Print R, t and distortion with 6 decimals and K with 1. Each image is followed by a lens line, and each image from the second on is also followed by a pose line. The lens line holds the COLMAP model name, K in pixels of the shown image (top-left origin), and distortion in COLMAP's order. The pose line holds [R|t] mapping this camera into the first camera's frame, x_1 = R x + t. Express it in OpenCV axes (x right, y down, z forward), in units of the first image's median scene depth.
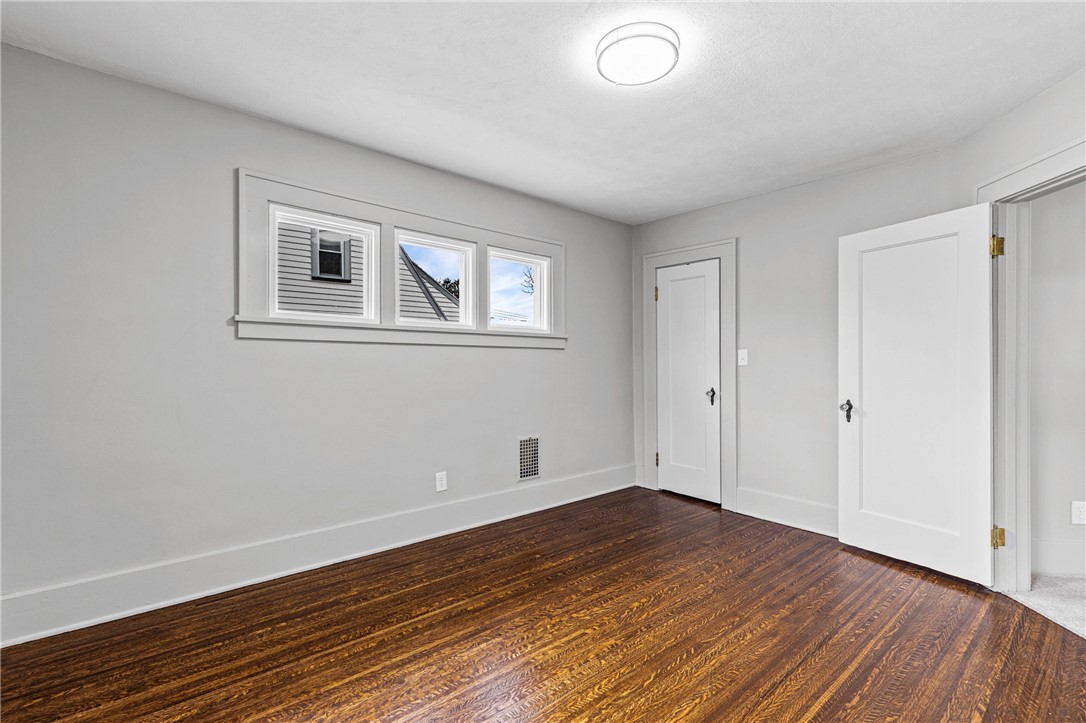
lens RADIAL K [[493.8, 0, 543.3], [0, 493.8, 360.0], [0, 0, 1]] dist [0.009356, -0.000476]
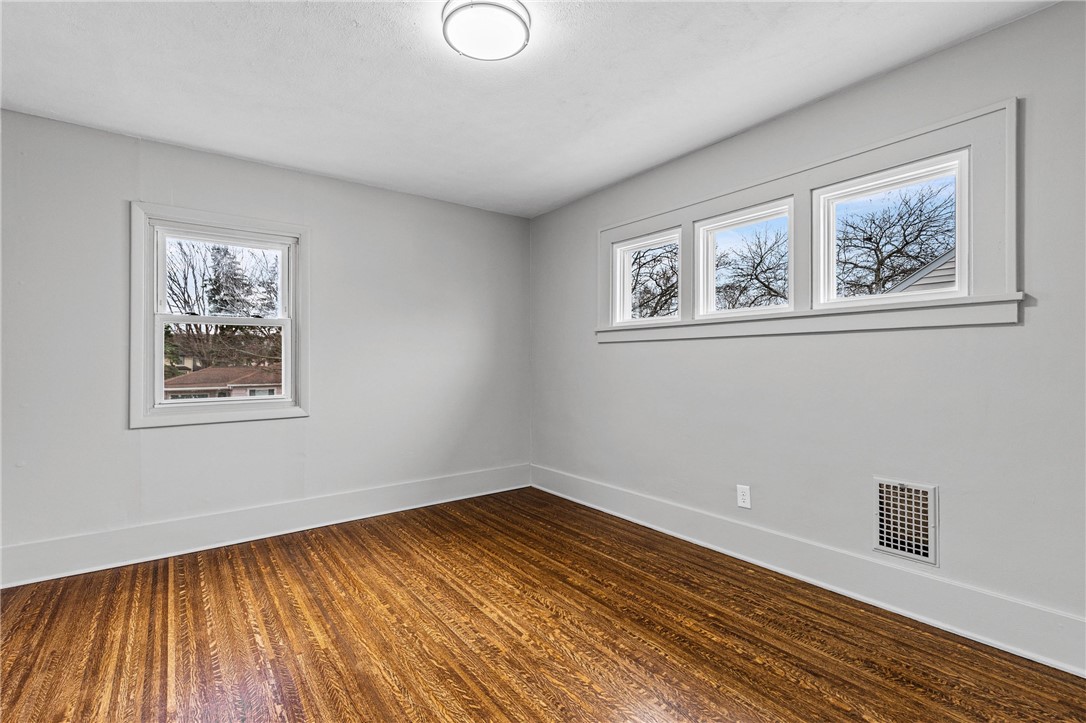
lens RADIAL K [[493.8, 0, 535.1], [0, 493.8, 360.4], [0, 0, 1]] dist [0.009356, -0.000476]
pose [[-0.087628, -0.007569, -0.996125, 0.970631], [0.013741, 0.999867, -0.008807, 0.019760], [0.996058, -0.014459, -0.087512, 1.028836]]
